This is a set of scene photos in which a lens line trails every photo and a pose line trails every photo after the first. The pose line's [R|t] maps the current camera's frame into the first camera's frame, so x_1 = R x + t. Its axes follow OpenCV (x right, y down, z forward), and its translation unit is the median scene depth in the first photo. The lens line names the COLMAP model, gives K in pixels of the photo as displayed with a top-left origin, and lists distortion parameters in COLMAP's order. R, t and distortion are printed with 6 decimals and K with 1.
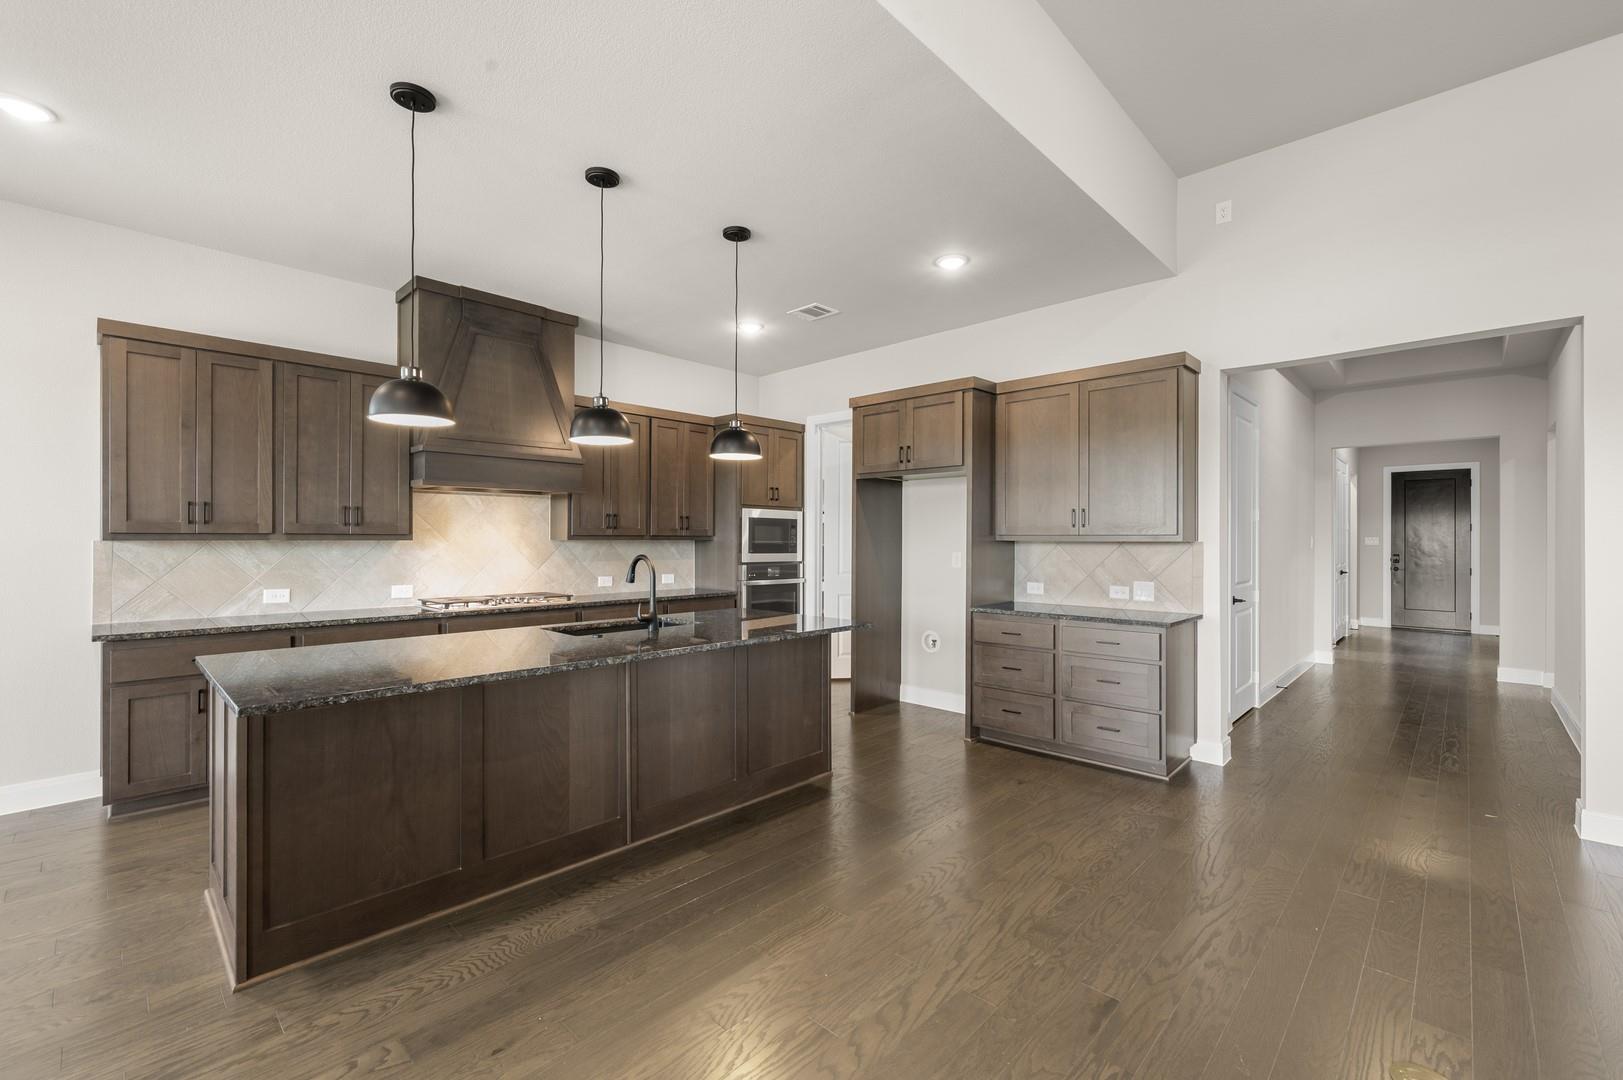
lens RADIAL K [[694.3, 0, 812.5], [0, 694.3, 540.9], [0, 0, 1]] dist [0.000892, -0.000755]
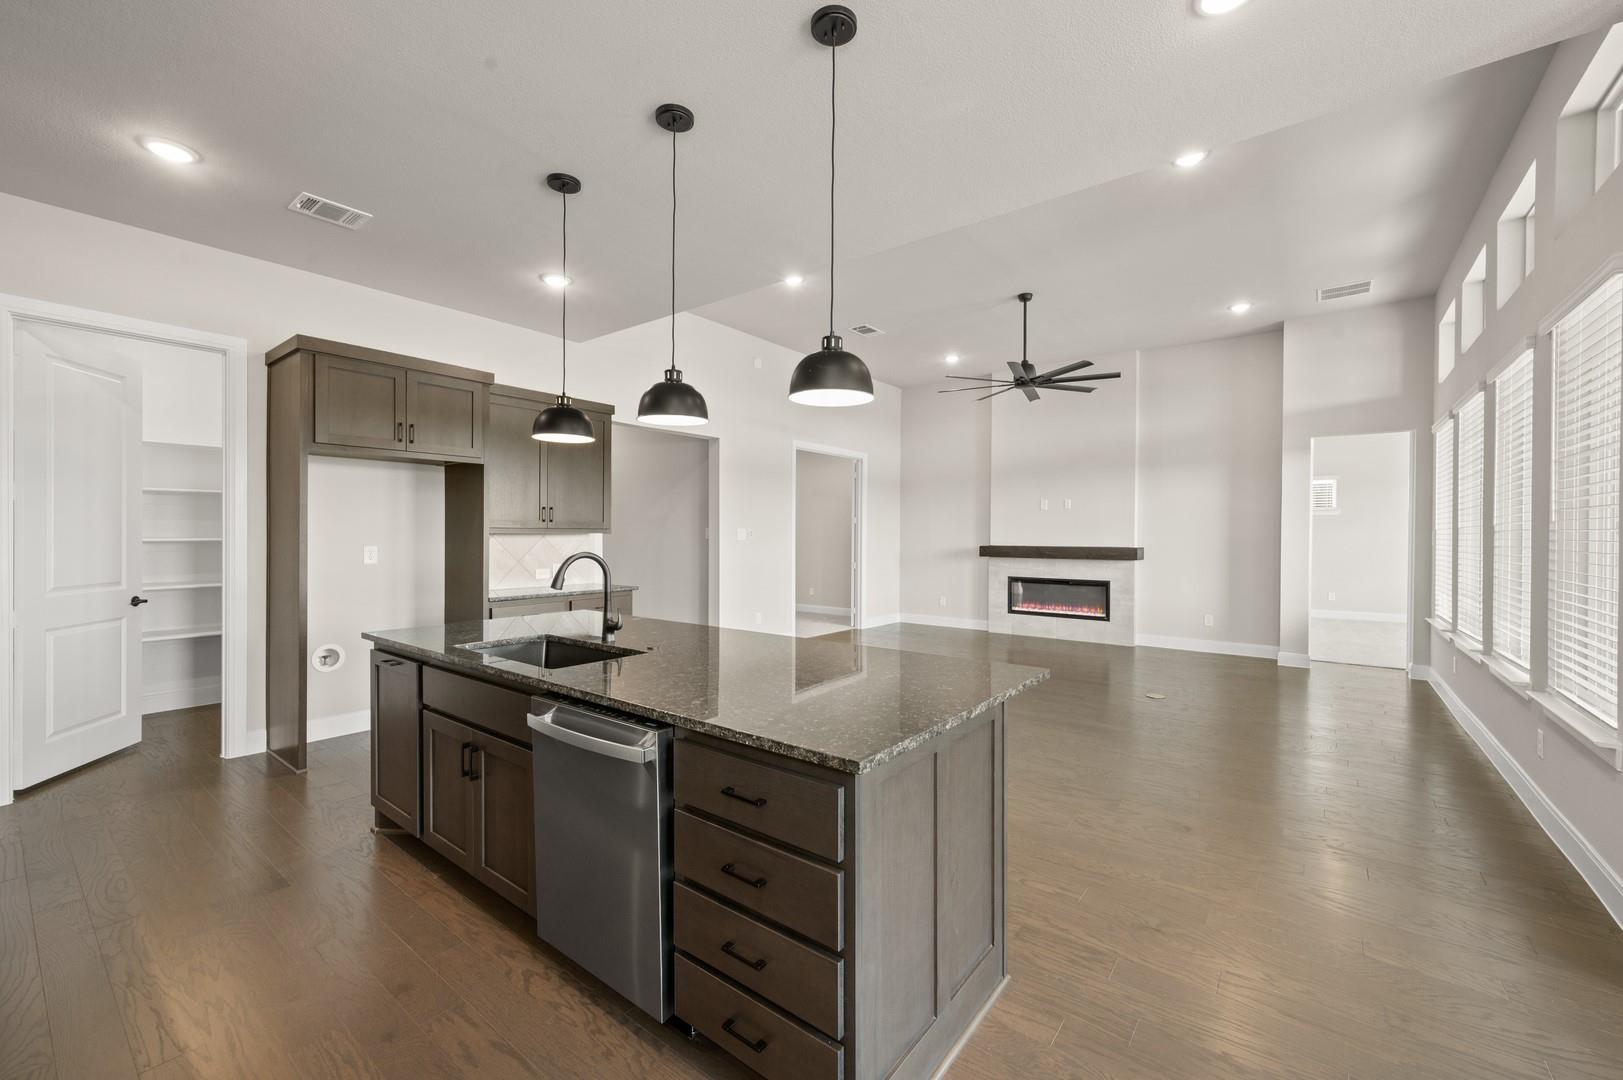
lens RADIAL K [[645.7, 0, 813.8], [0, 645.7, 528.2], [0, 0, 1]] dist [-0.002787, 0.000426]
pose [[-0.090388, -0.005077, 0.995894, -0.967054], [0.017706, 0.999821, 0.006704, -0.010224], [-0.995749, 0.018239, -0.090282, 0.753185]]
